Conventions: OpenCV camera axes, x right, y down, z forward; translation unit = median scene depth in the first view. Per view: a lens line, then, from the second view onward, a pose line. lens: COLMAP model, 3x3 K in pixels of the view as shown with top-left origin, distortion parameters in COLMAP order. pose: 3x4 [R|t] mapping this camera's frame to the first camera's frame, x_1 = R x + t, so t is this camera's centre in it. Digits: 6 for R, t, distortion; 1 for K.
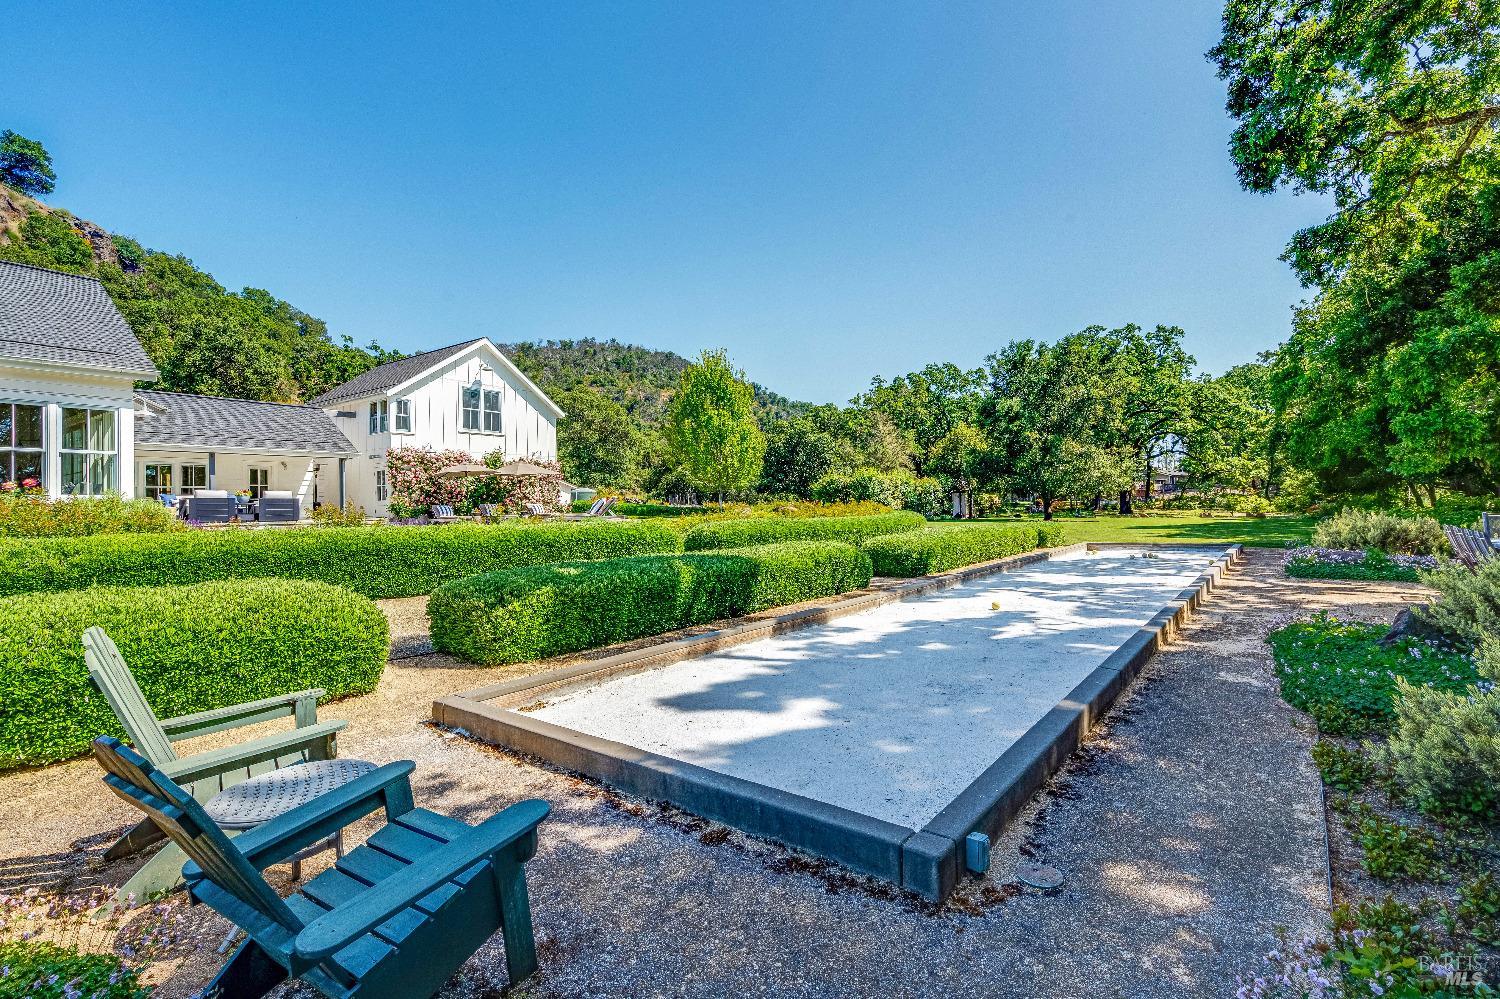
lens RADIAL K [[706.4, 0, 746.2], [0, 706.4, 484.8], [0, 0, 1]] dist [0.002051, 0.000183]
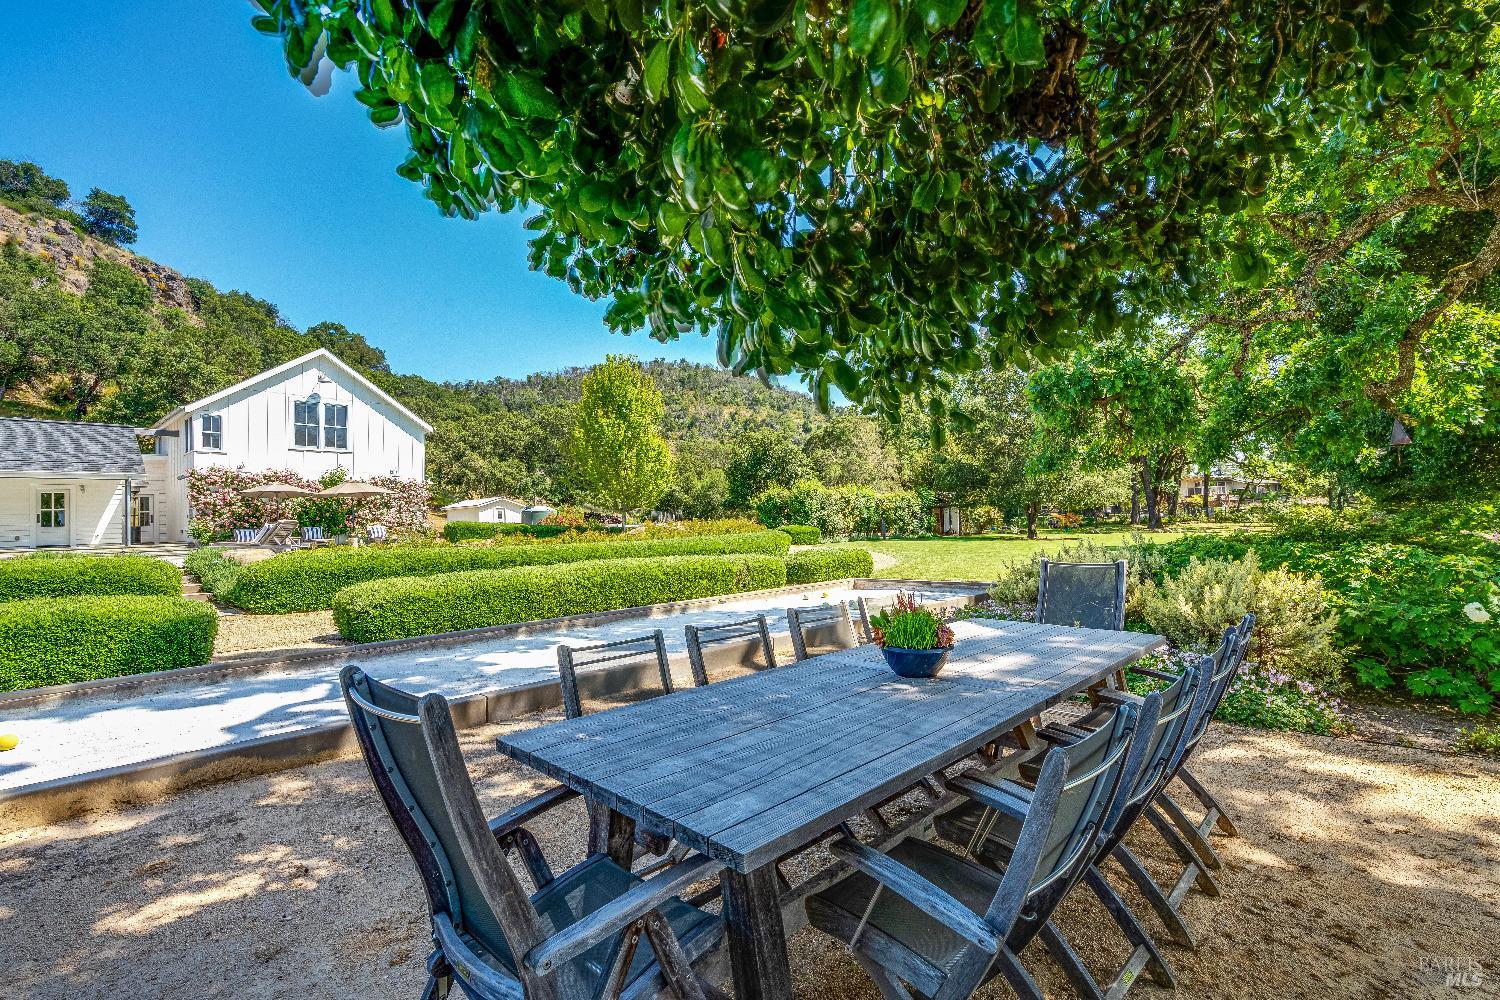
lens RADIAL K [[677.4, 0, 789.4], [0, 677.4, 504.0], [0, 0, 1]] dist [-0.001625, -0.001126]
pose [[0.992677, -0.013060, -0.120092, 0.271044], [0.013890, 0.999885, 0.006070, 0.000421], [0.119999, -0.007694, 0.992744, 0.153281]]
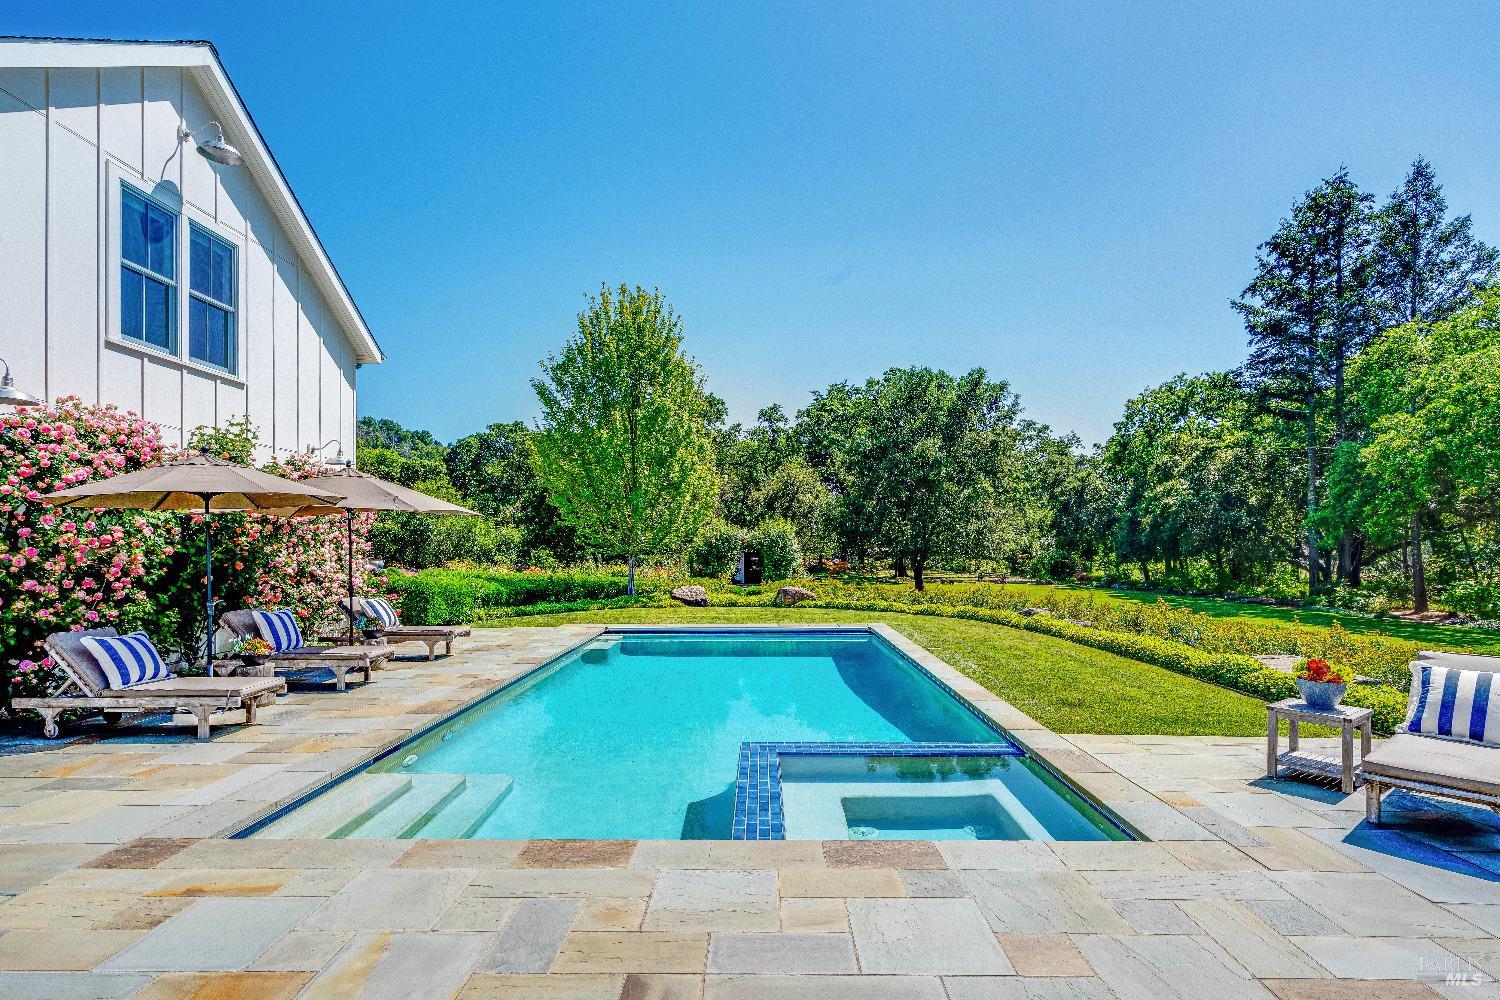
lens RADIAL K [[741.7, 0, 742.2], [0, 741.7, 542.0], [0, 0, 1]] dist [0.001847, 0.000278]
pose [[0.820674, 0.027017, 0.570757, -0.283611], [-0.039343, 0.999183, 0.009273, -0.008219], [-0.570040, -0.030065, 0.821067, 0.481716]]
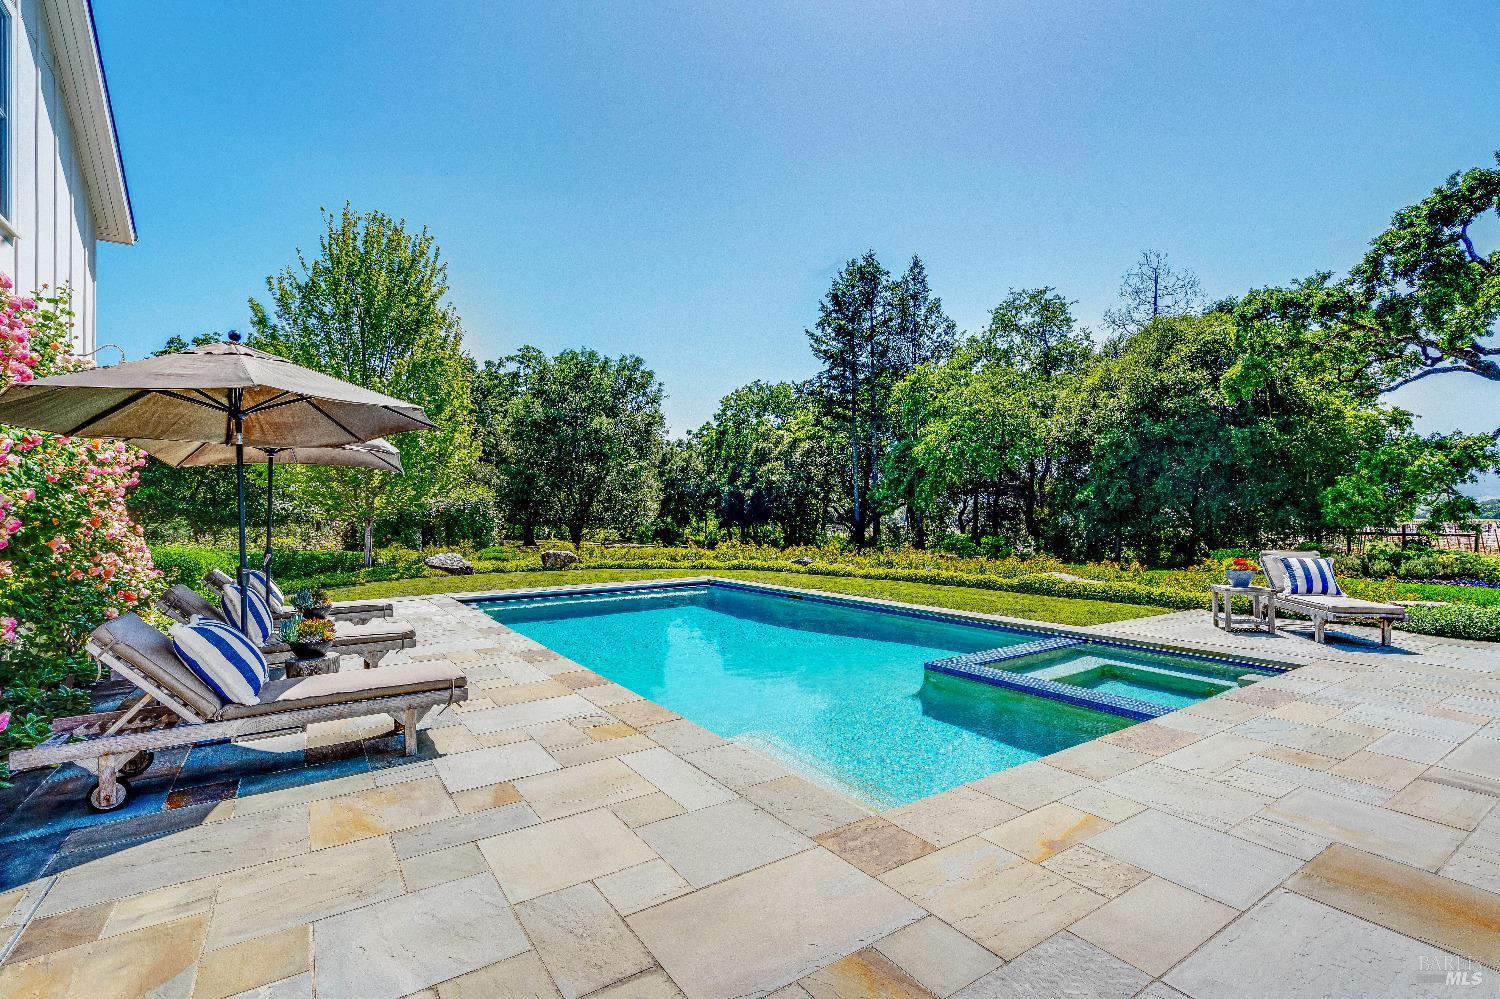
lens RADIAL K [[684.8, 0, 750.0], [0, 684.8, 499.5], [0, 0, 1]] dist [0.000591, -0.000363]
pose [[0.353335, 0.044152, 0.934454, -0.366885], [-0.030222, 0.998903, -0.035770, 0.004922], [-0.935008, -0.015603, 0.354282, 0.598775]]
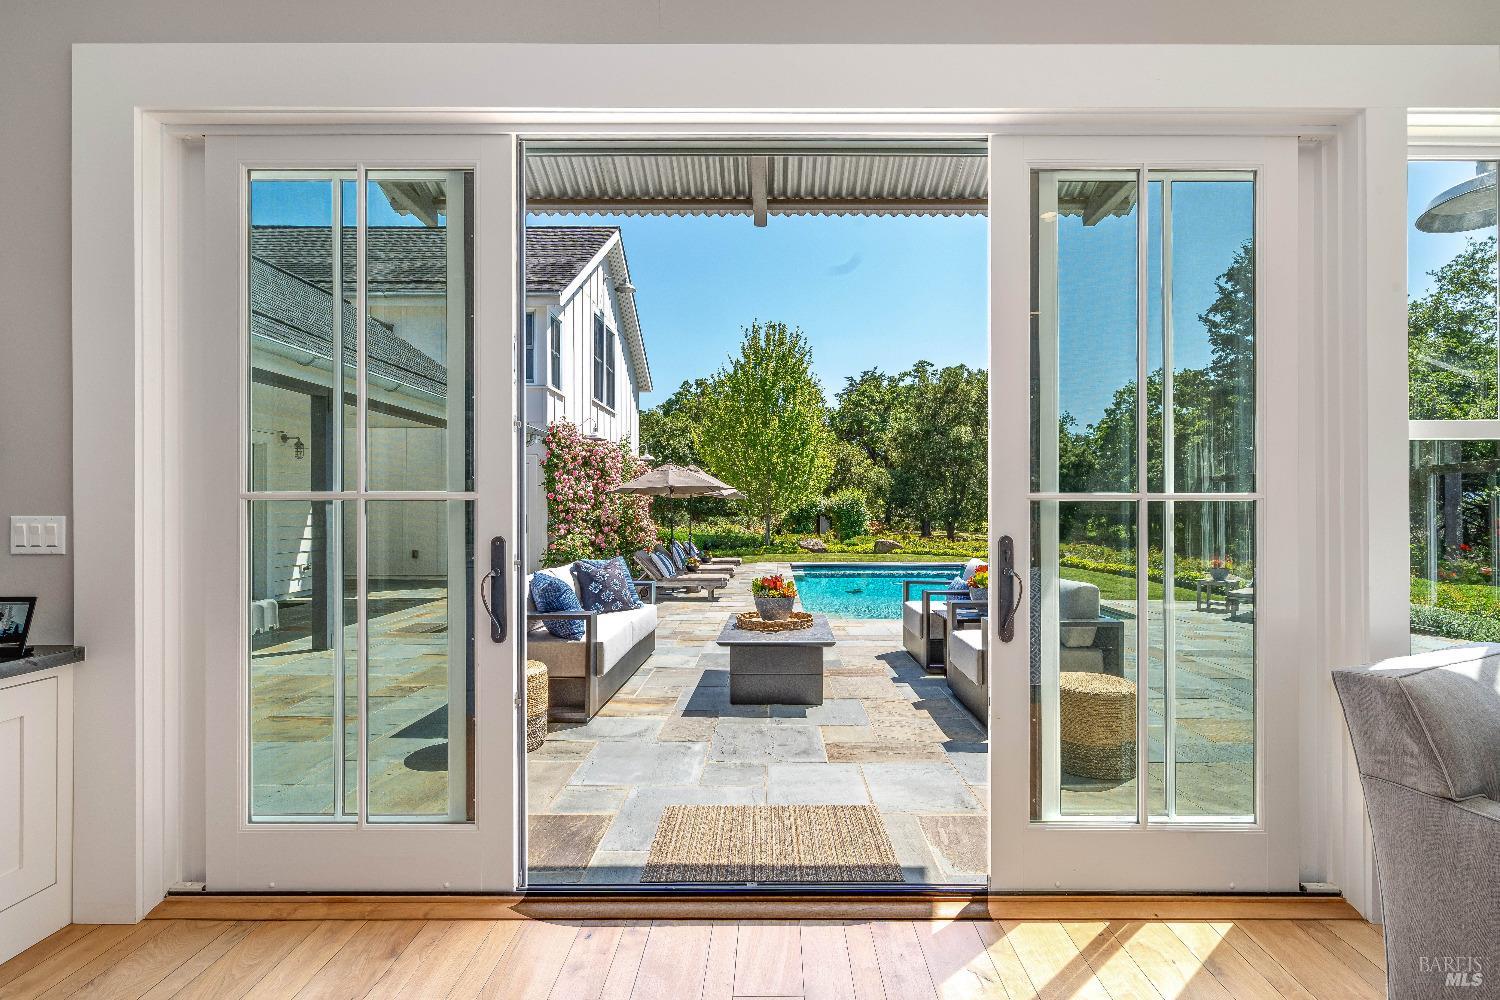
lens RADIAL K [[686.8, 0, 773.3], [0, 686.8, 501.4], [0, 0, 1]] dist [-0.000432, 0.000002]
pose [[0.807743, 0.032661, 0.588630, -0.454290], [-0.041733, 0.999127, 0.001830, -0.007170], [-0.588056, -0.026043, 0.808401, 0.404840]]
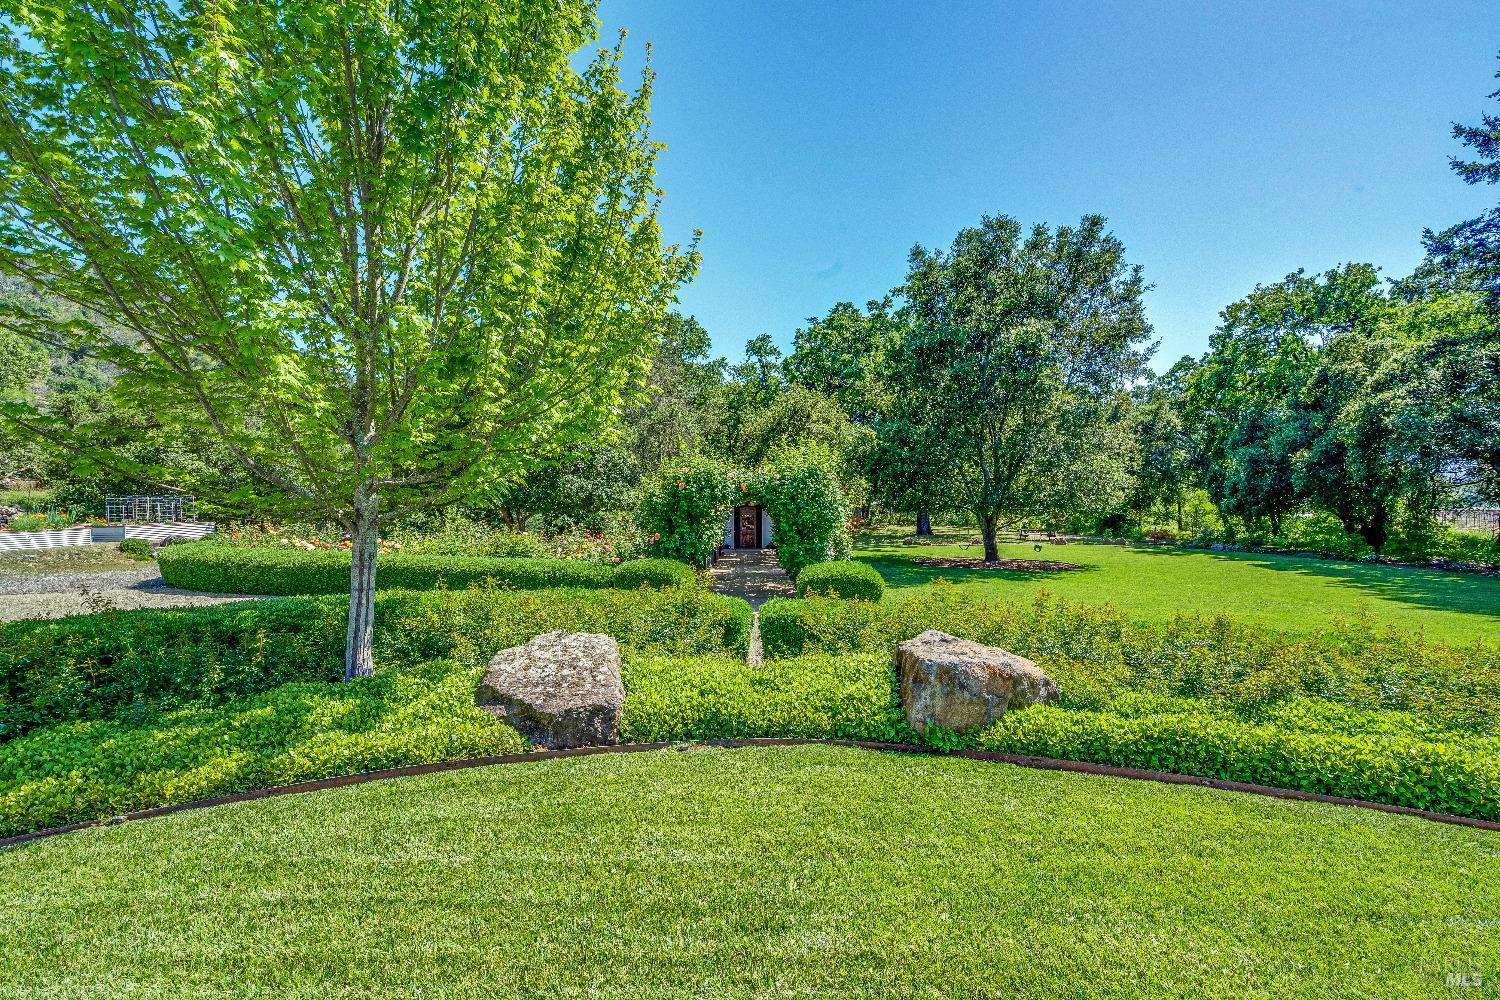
lens RADIAL K [[706.4, 0, 746.2], [0, 706.4, 485.3], [0, 0, 1]] dist [0.002051, 0.000183]
pose [[0.803739, 0.030926, 0.594177, -0.054495], [-0.032566, 0.999438, -0.007967, 0.001587], [-0.594090, -0.012946, 0.804294, 0.823837]]
